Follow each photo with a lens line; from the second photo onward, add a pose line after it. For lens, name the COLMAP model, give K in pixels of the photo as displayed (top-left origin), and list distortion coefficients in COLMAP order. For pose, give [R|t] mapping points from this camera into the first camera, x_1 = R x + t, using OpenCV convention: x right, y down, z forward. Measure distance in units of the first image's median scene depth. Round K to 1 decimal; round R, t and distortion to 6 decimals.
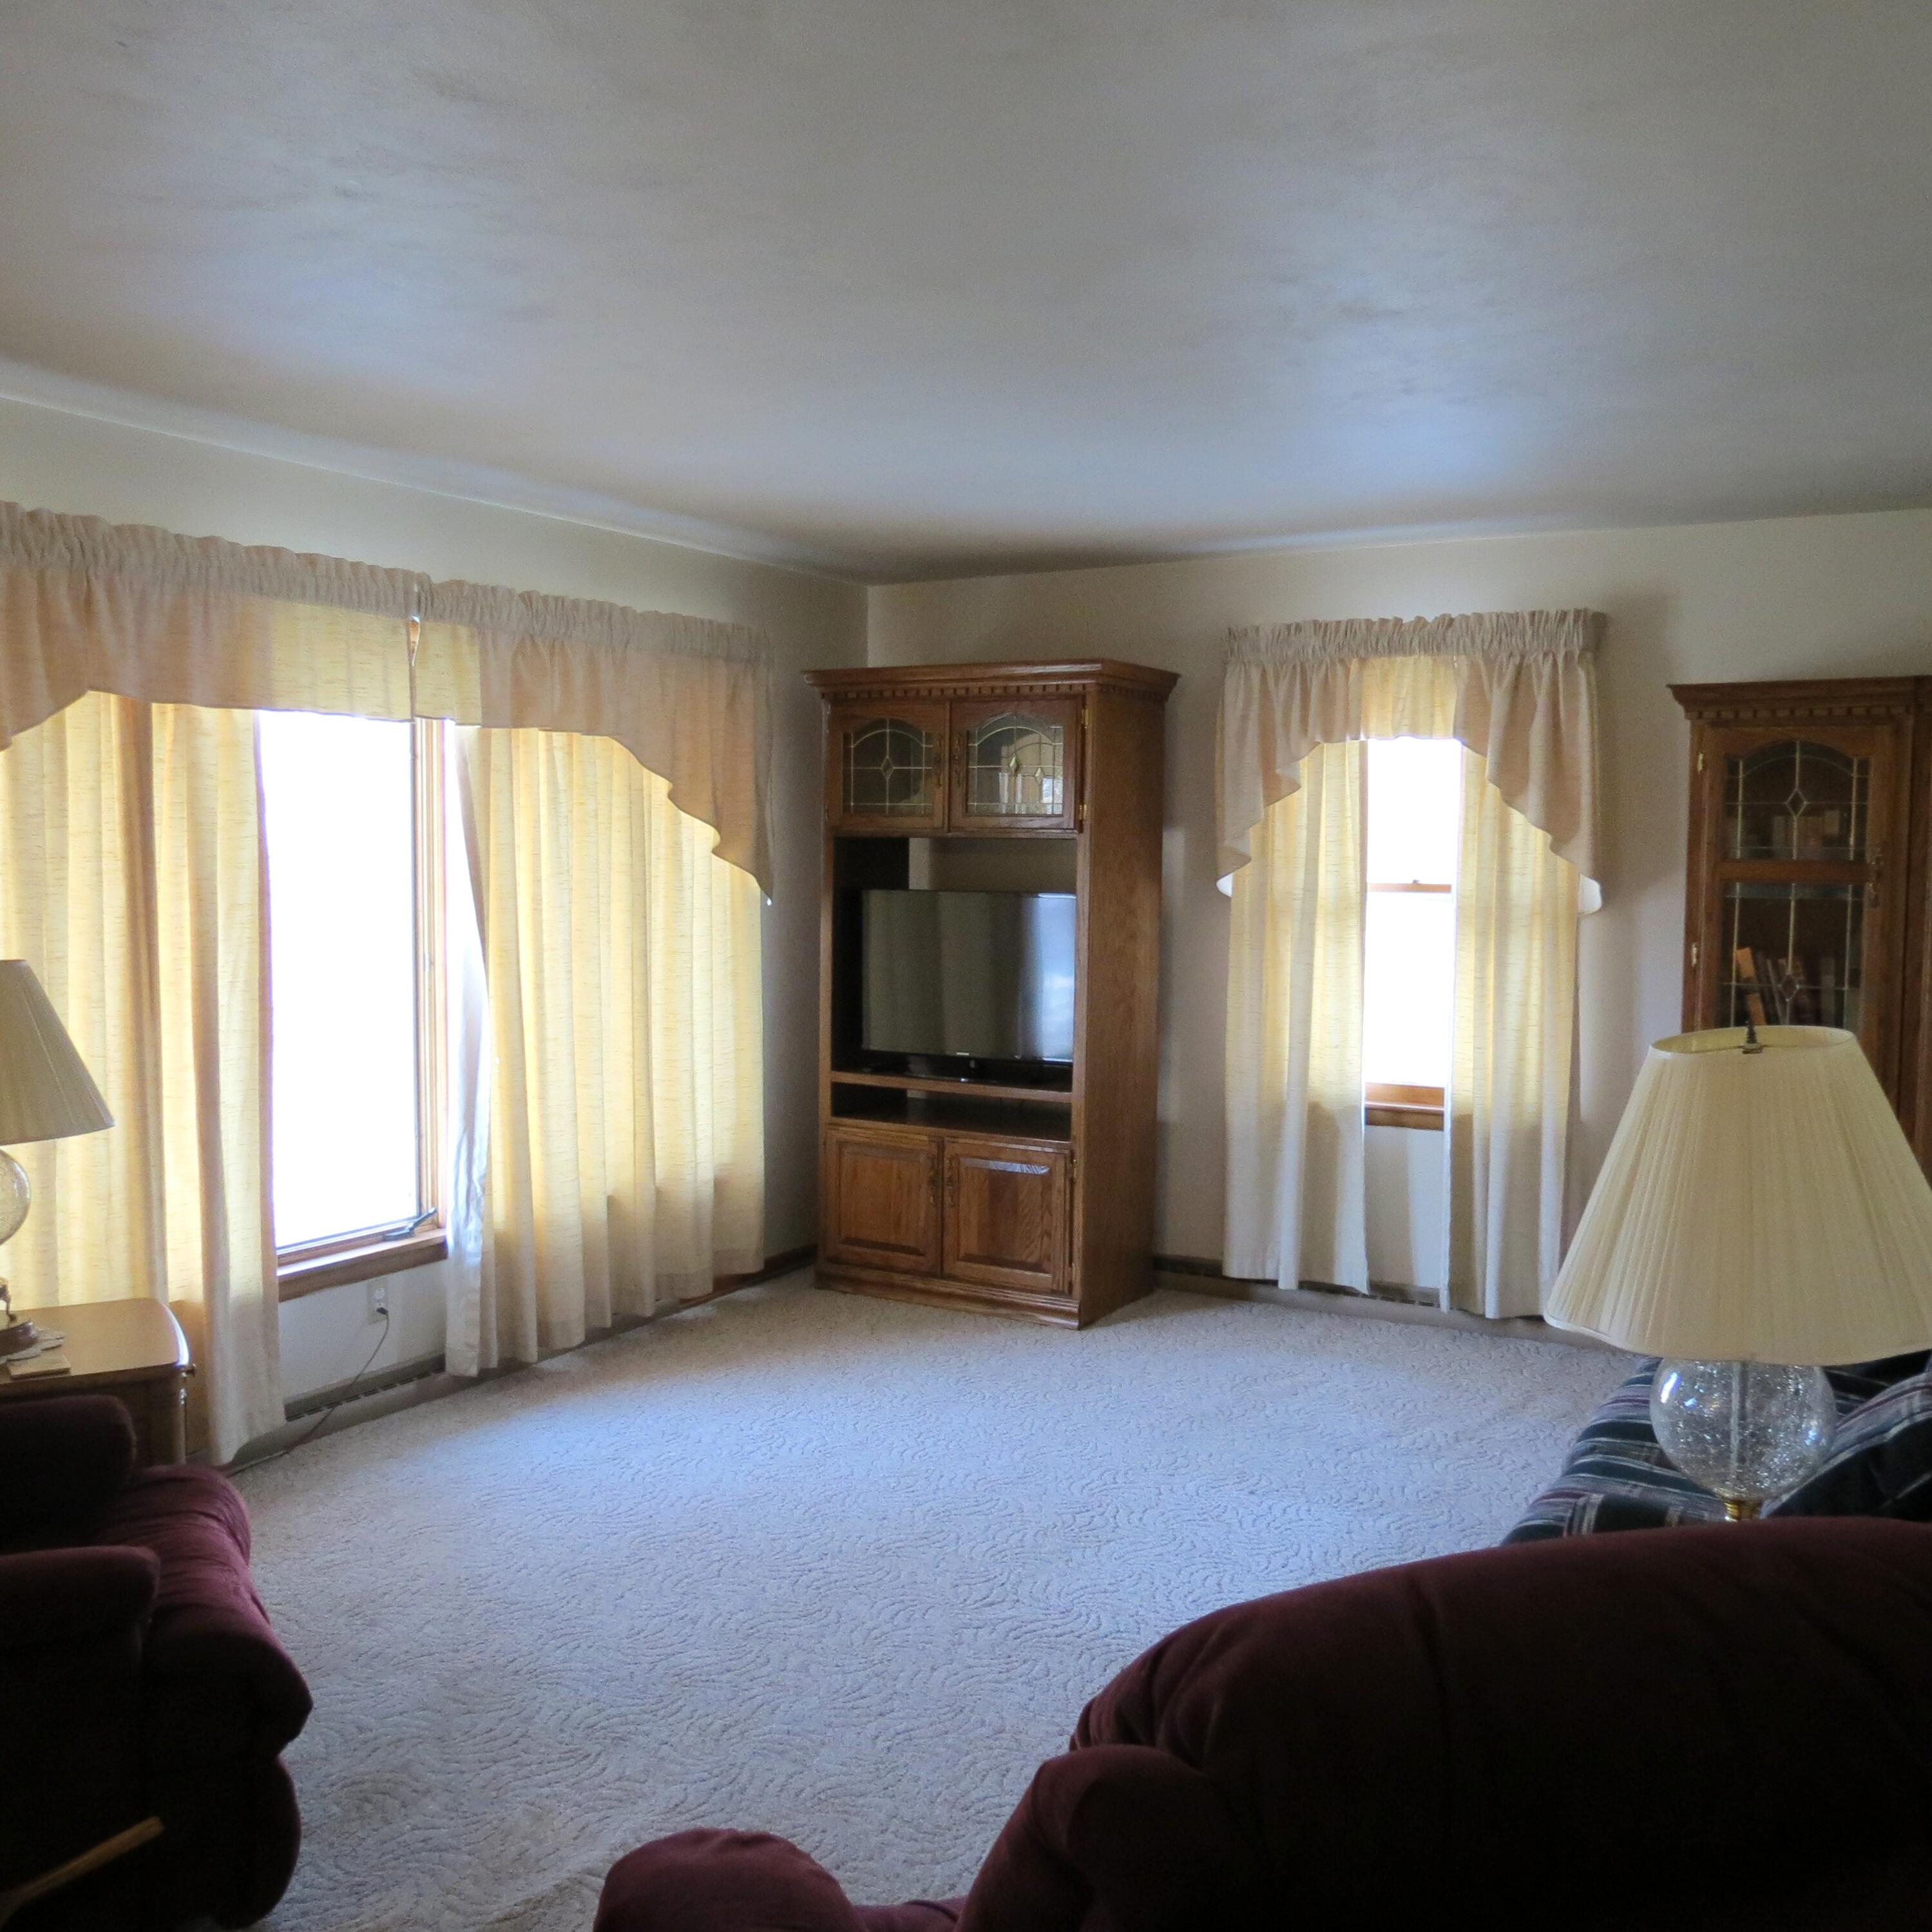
lens RADIAL K [[1806.7, 0, 966.3], [0, 1806.7, 1008.2], [0, 0, 1]] dist [-0.041013, 0.002568]
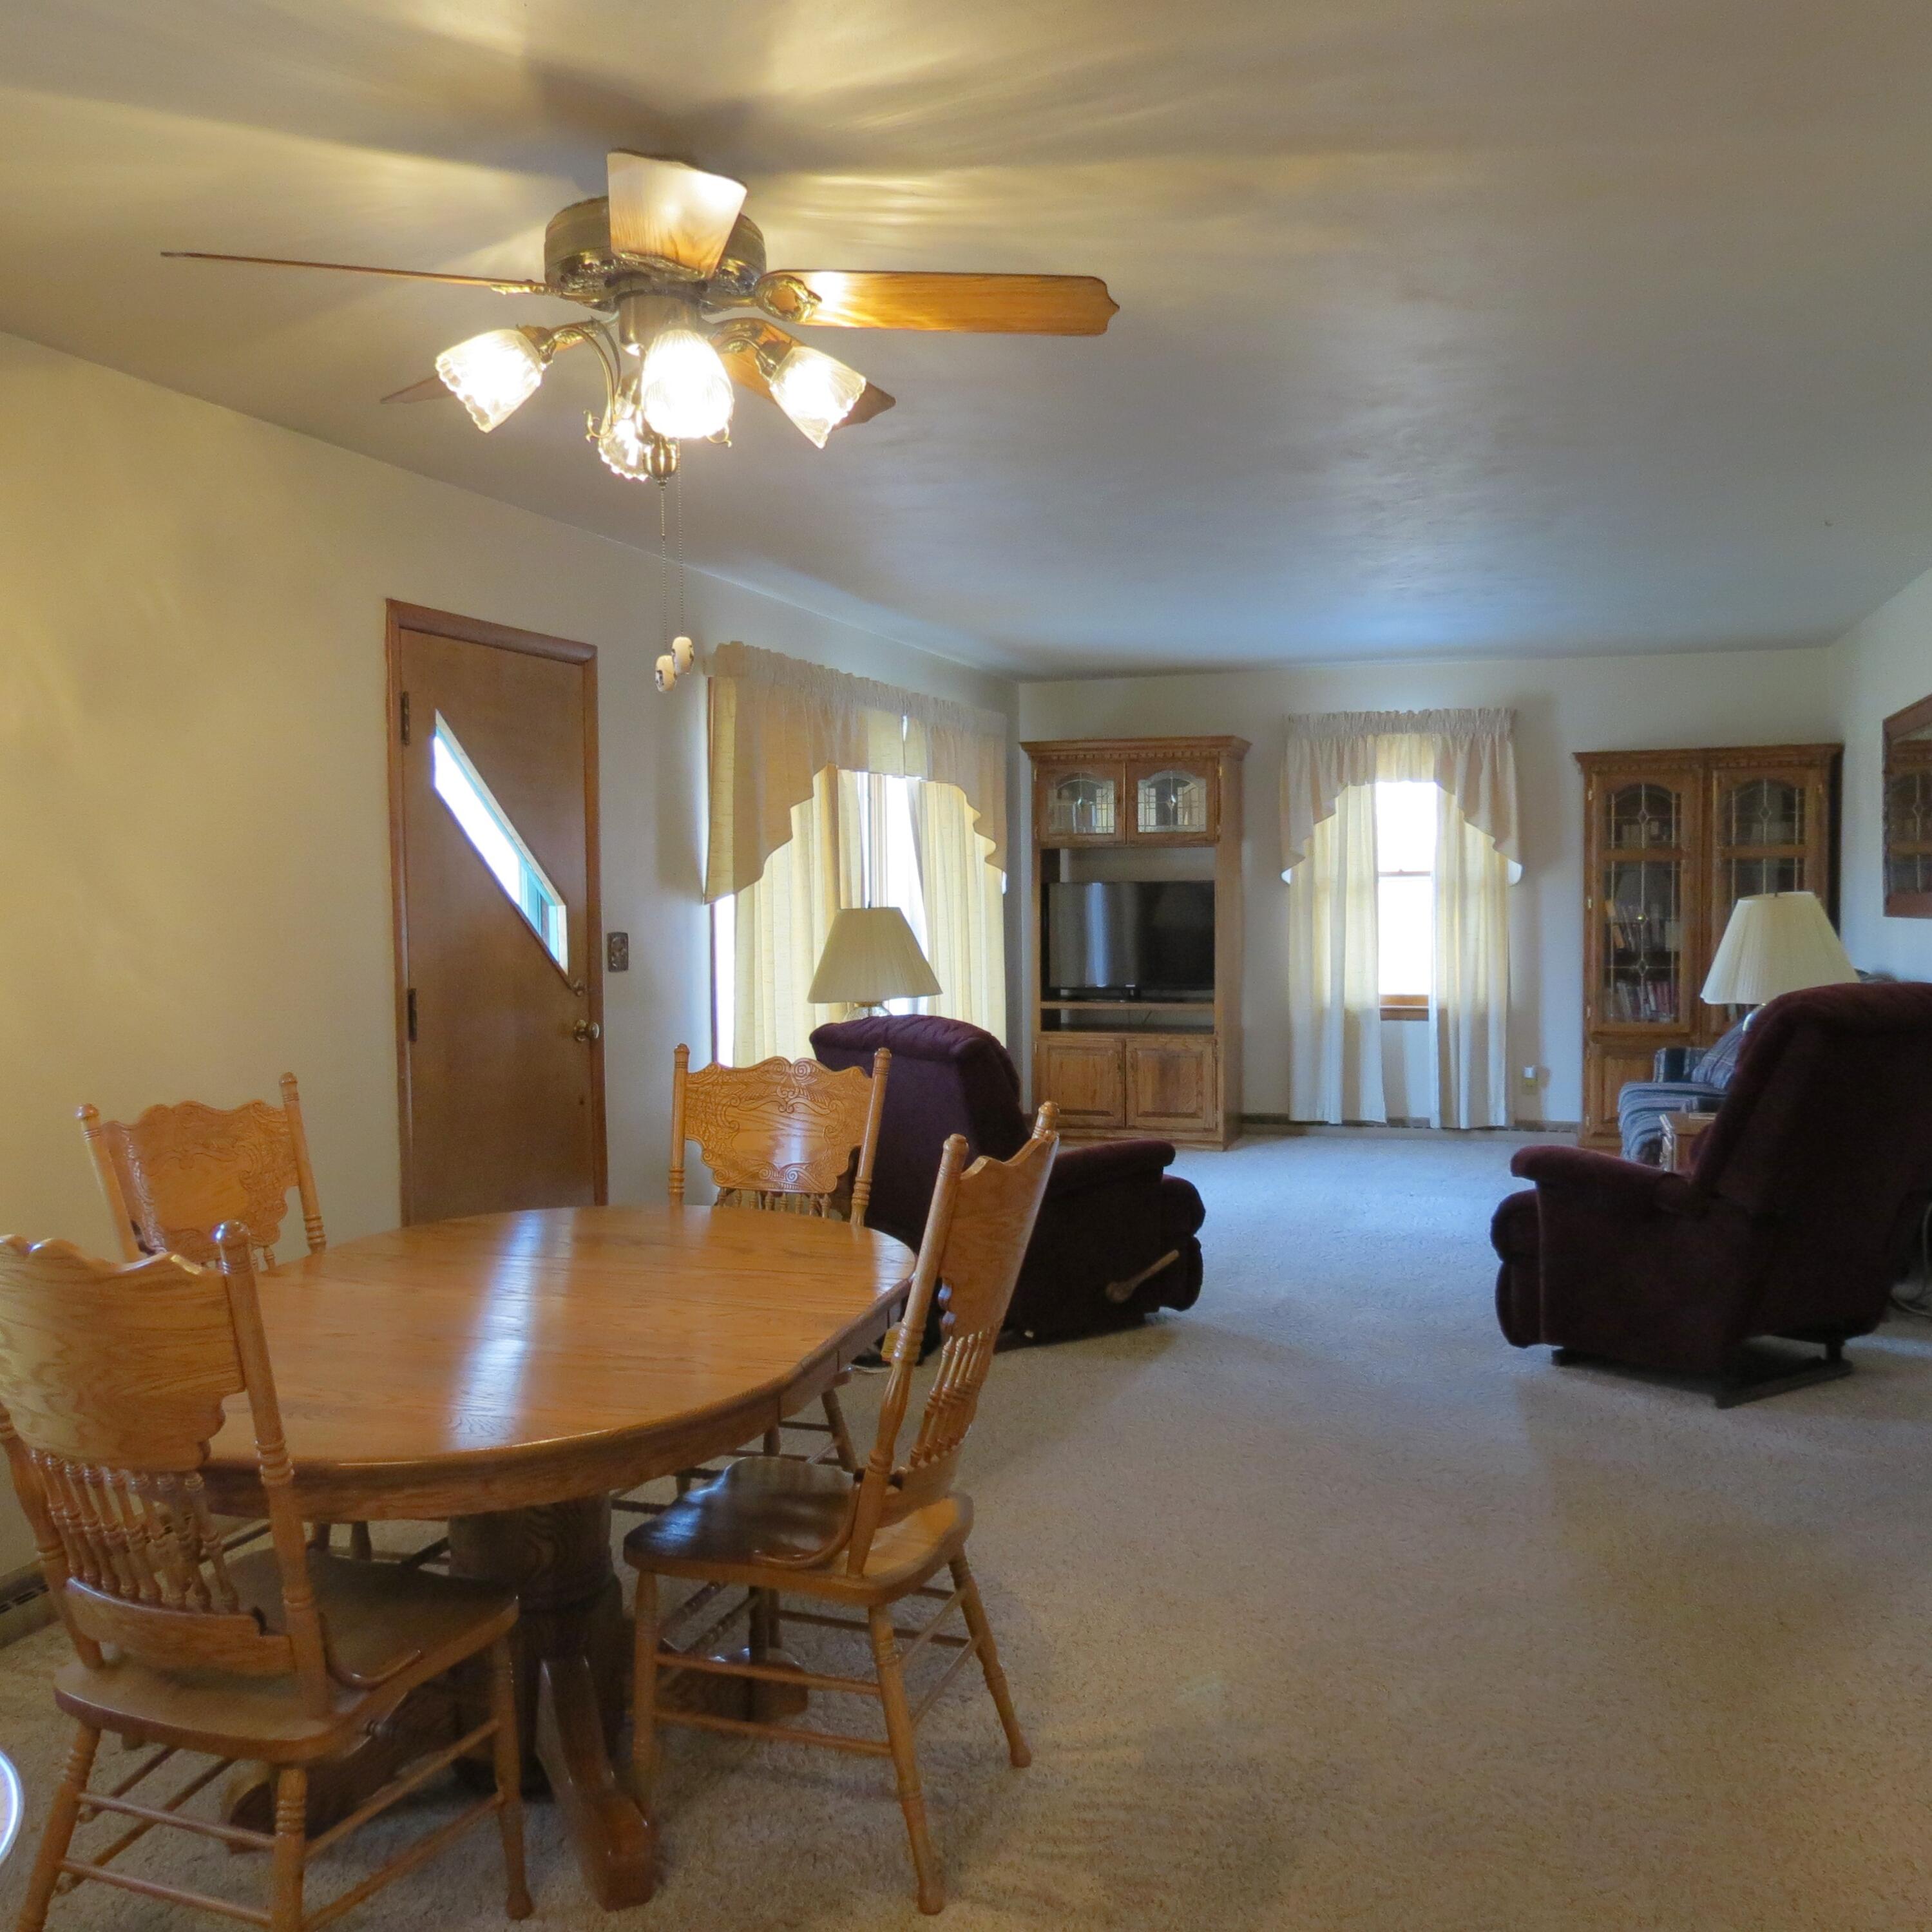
lens RADIAL K [[1847.5, 0, 966.0], [0, 1847.5, 966.0], [0, 0, 1]] dist [-0.025644, 0.020620]
pose [[0.972890, -0.027731, 0.229600, -0.541497], [0.038303, 0.998395, -0.041715, 0.074555], [-0.228075, 0.049378, 0.972391, -0.554530]]
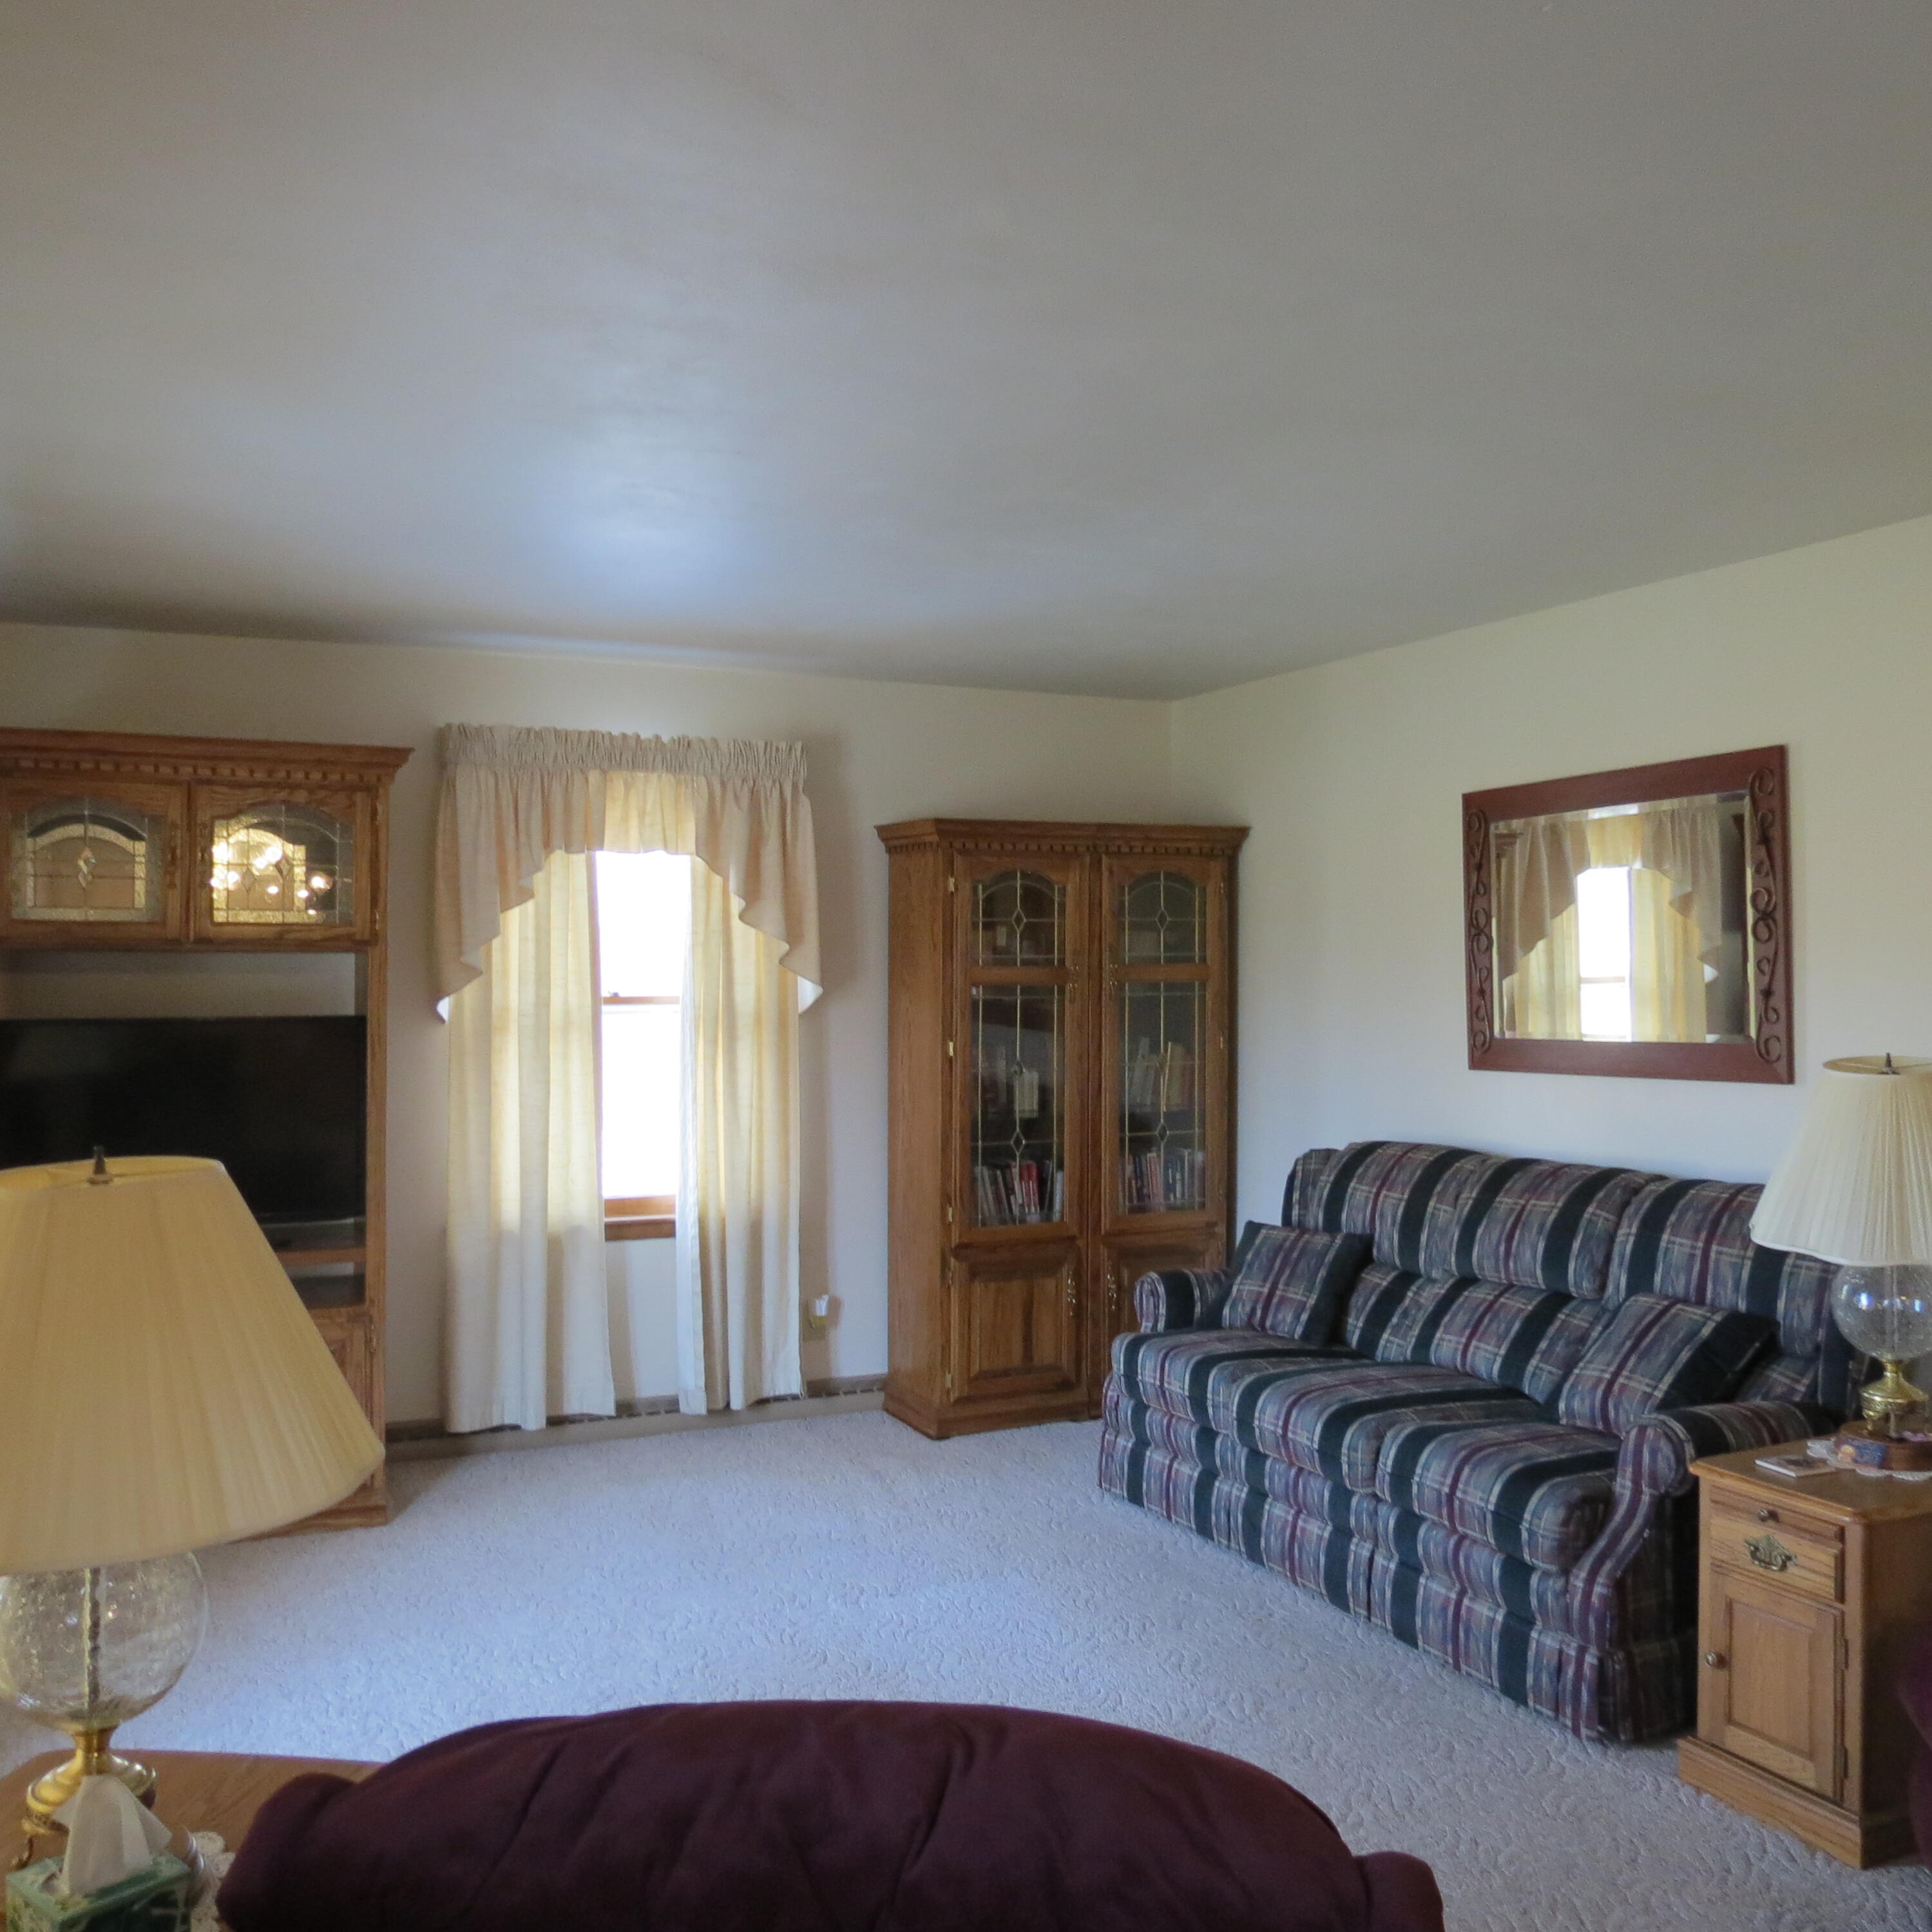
lens RADIAL K [[1847.5, 0, 966.0], [0, 1847.5, 966.0], [0, 0, 1]] dist [-0.025644, 0.020620]
pose [[0.566841, -0.004394, 0.823816, -0.508371], [0.081714, 0.995354, -0.050916, -0.017894], [-0.819765, 0.096179, 0.564566, 0.266810]]
